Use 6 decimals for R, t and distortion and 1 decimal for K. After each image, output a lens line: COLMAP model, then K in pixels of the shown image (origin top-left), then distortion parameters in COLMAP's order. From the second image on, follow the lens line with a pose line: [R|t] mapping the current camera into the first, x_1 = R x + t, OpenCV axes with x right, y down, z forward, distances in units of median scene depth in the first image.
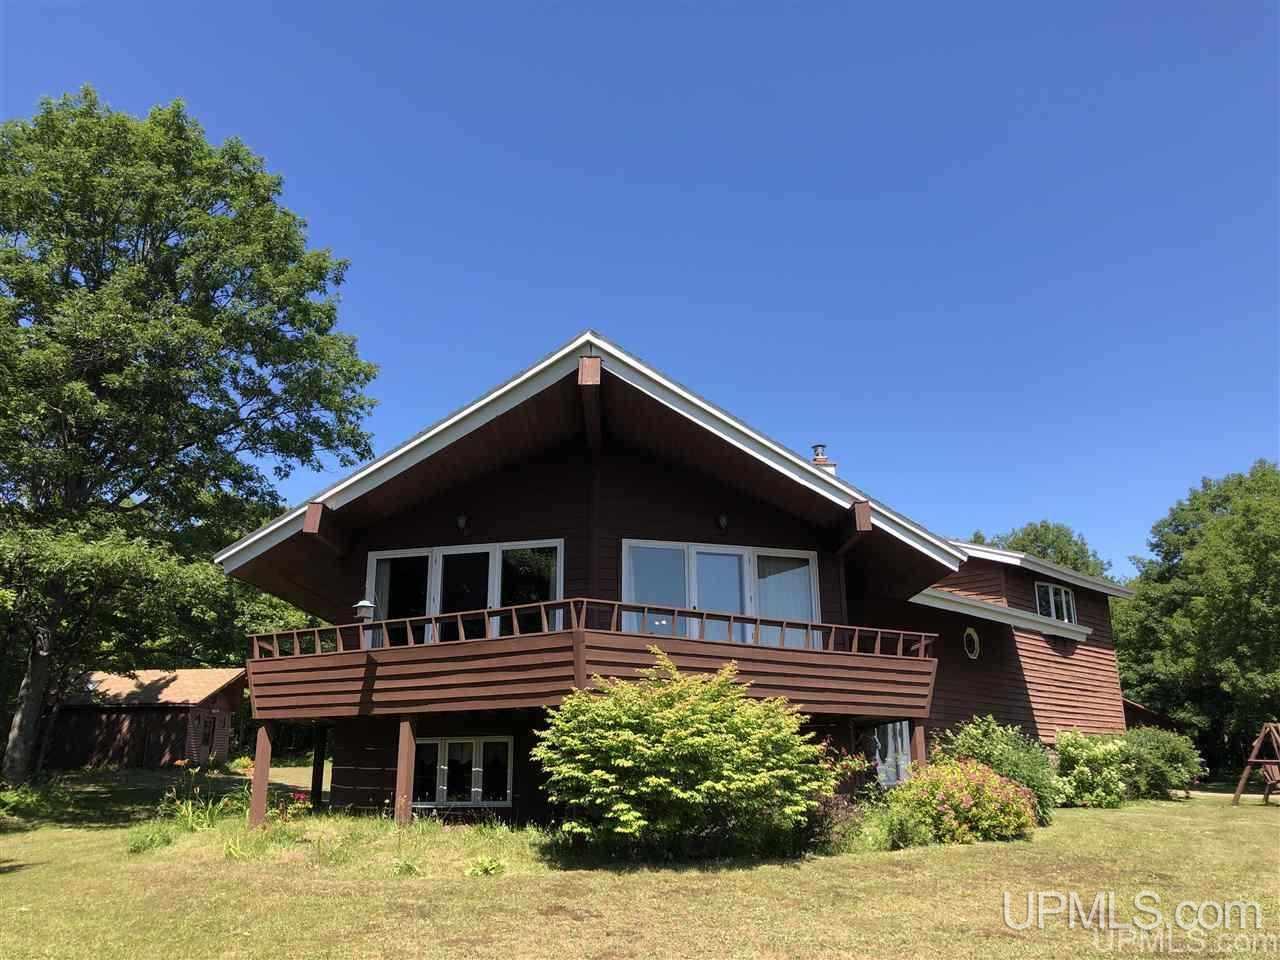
lens RADIAL K [[1035.9, 0, 604.4], [0, 1035.9, 483.1], [0, 0, 1]] dist [0.004829, 0.005131]
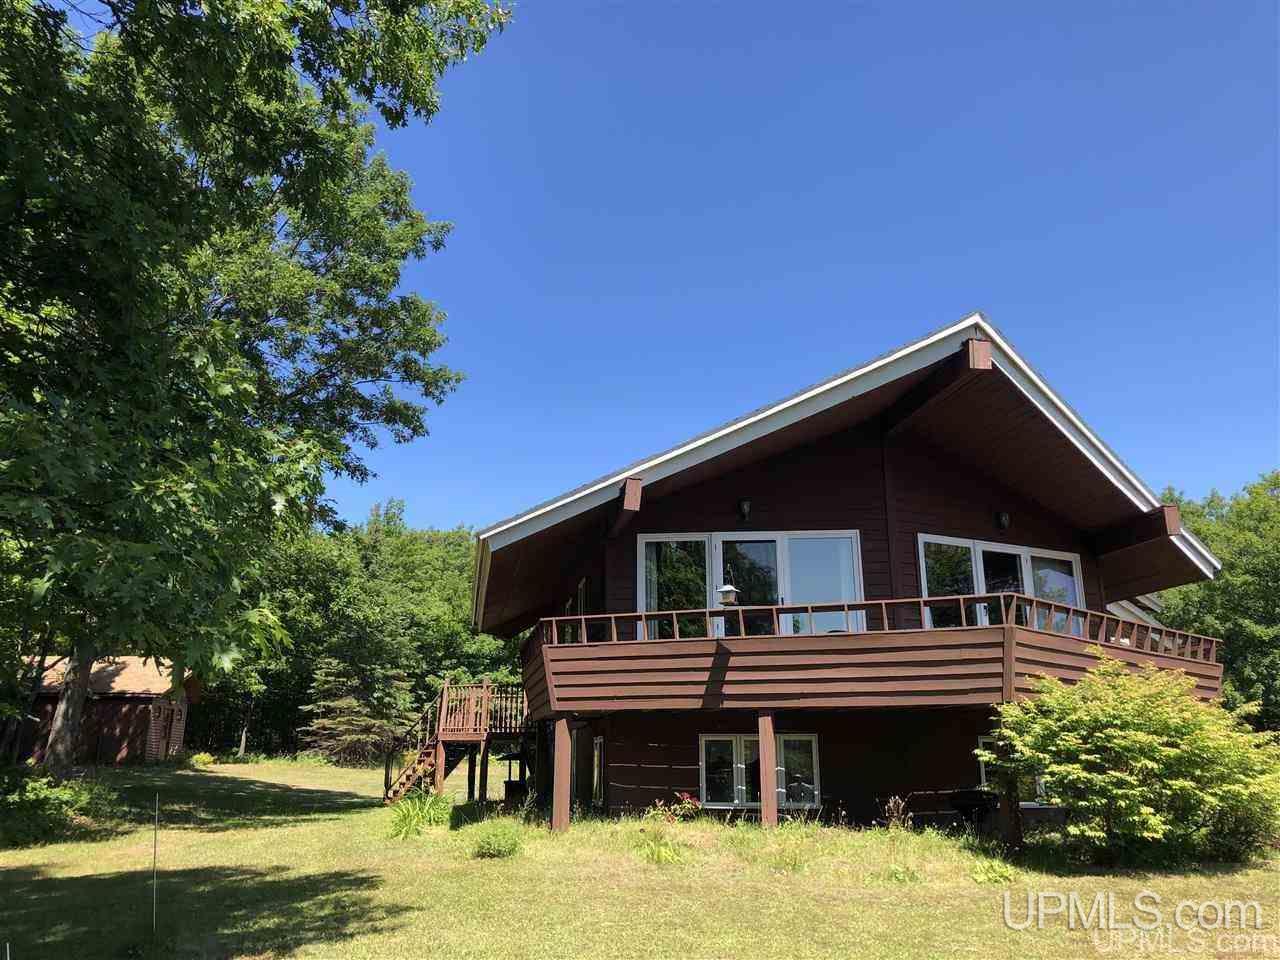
lens RADIAL K [[1048.2, 0, 640.0], [0, 1048.2, 480.0], [0, 0, 1]] dist [0.013397, -0.003544]
pose [[0.987732, 0.052231, 0.147165, -0.441347], [-0.051966, 0.998633, -0.005649, 0.027809], [-0.147259, -0.002068, 0.989096, 0.079646]]
